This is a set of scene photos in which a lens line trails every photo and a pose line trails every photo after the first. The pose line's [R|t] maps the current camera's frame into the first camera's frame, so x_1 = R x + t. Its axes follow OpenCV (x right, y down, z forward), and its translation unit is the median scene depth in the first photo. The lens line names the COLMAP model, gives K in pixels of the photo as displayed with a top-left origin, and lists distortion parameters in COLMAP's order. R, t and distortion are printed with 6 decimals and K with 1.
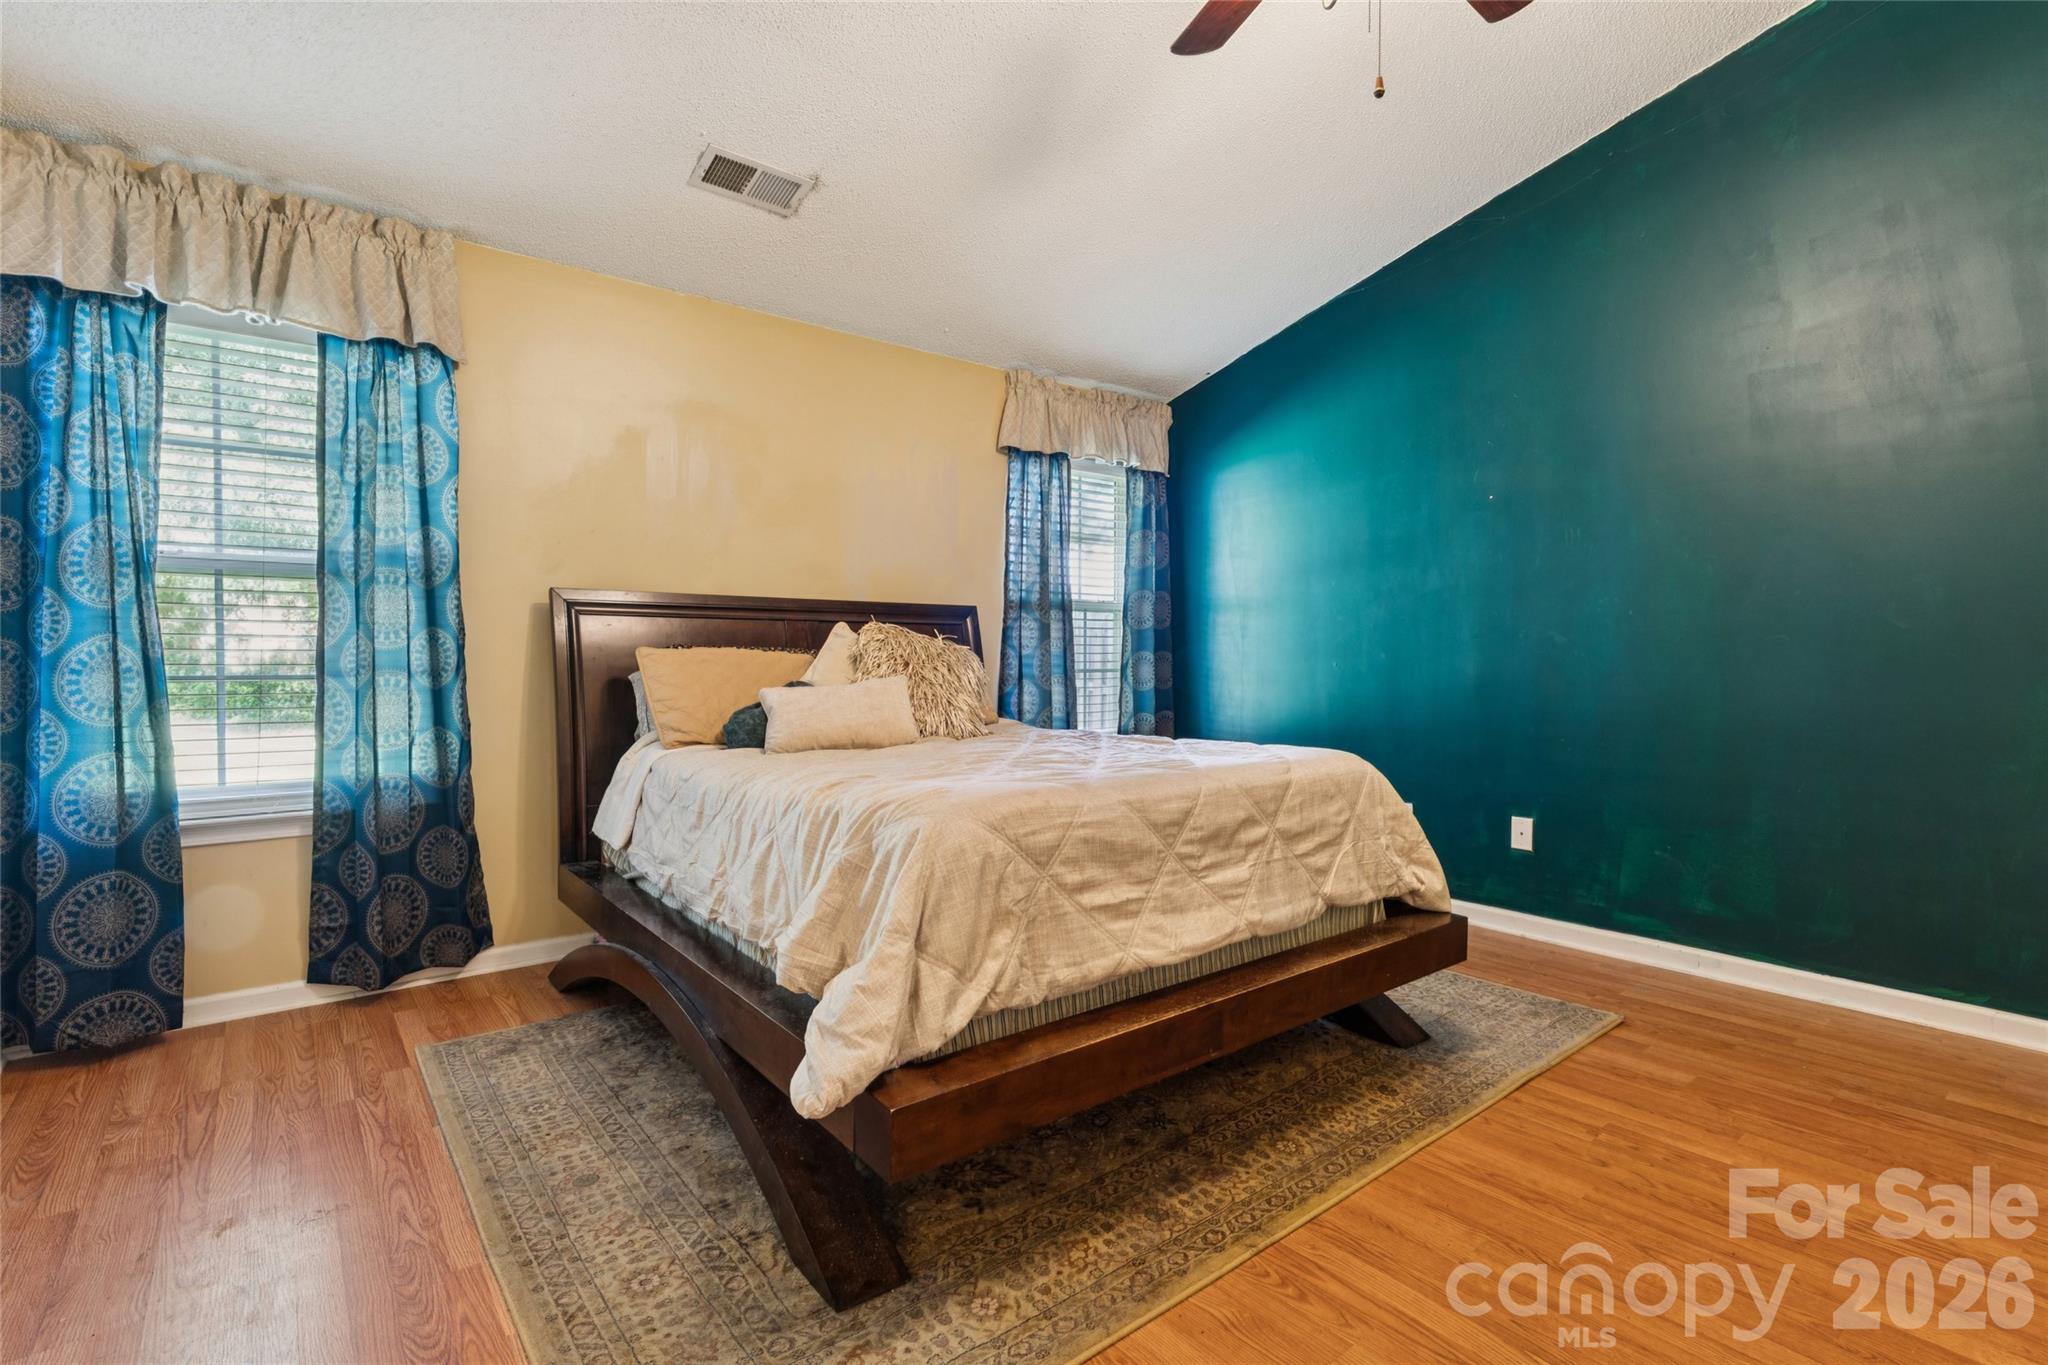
lens RADIAL K [[959.8, 0, 1021.4], [0, 959.8, 663.7], [0, 0, 1]] dist [-0.009487, 0.002621]
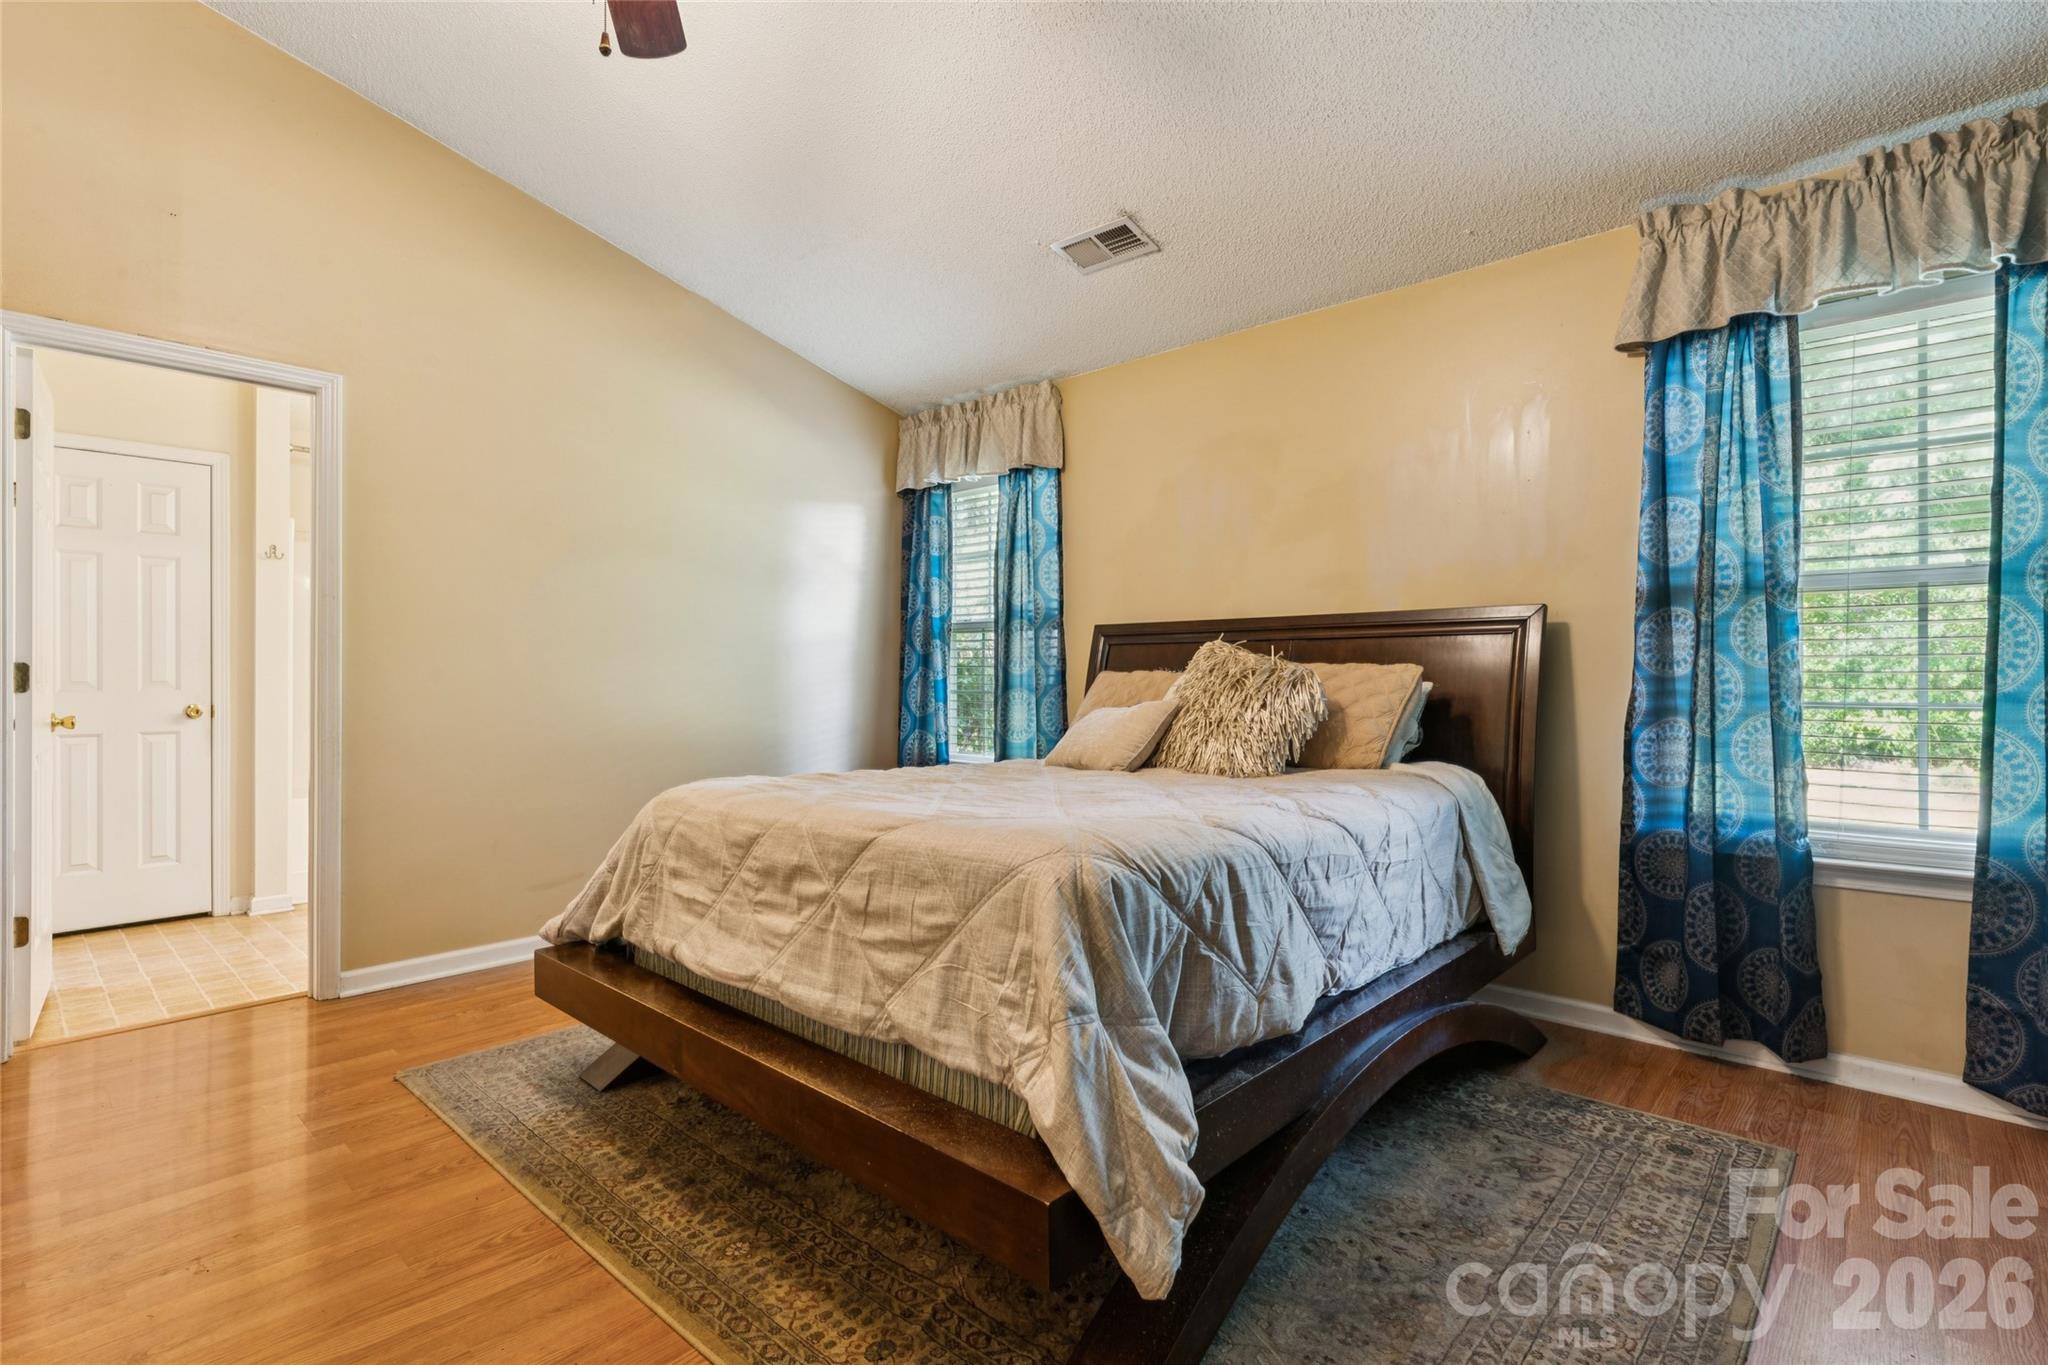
lens RADIAL K [[959.8, 0, 1022.6], [0, 959.8, 688.4], [0, 0, 1]] dist [-0.009487, 0.002621]
pose [[0.158665, 0.002286, -0.987330, 1.144877], [-0.011666, 0.999932, 0.000440, 0.002320], [0.987264, 0.011448, 0.158680, 1.099046]]
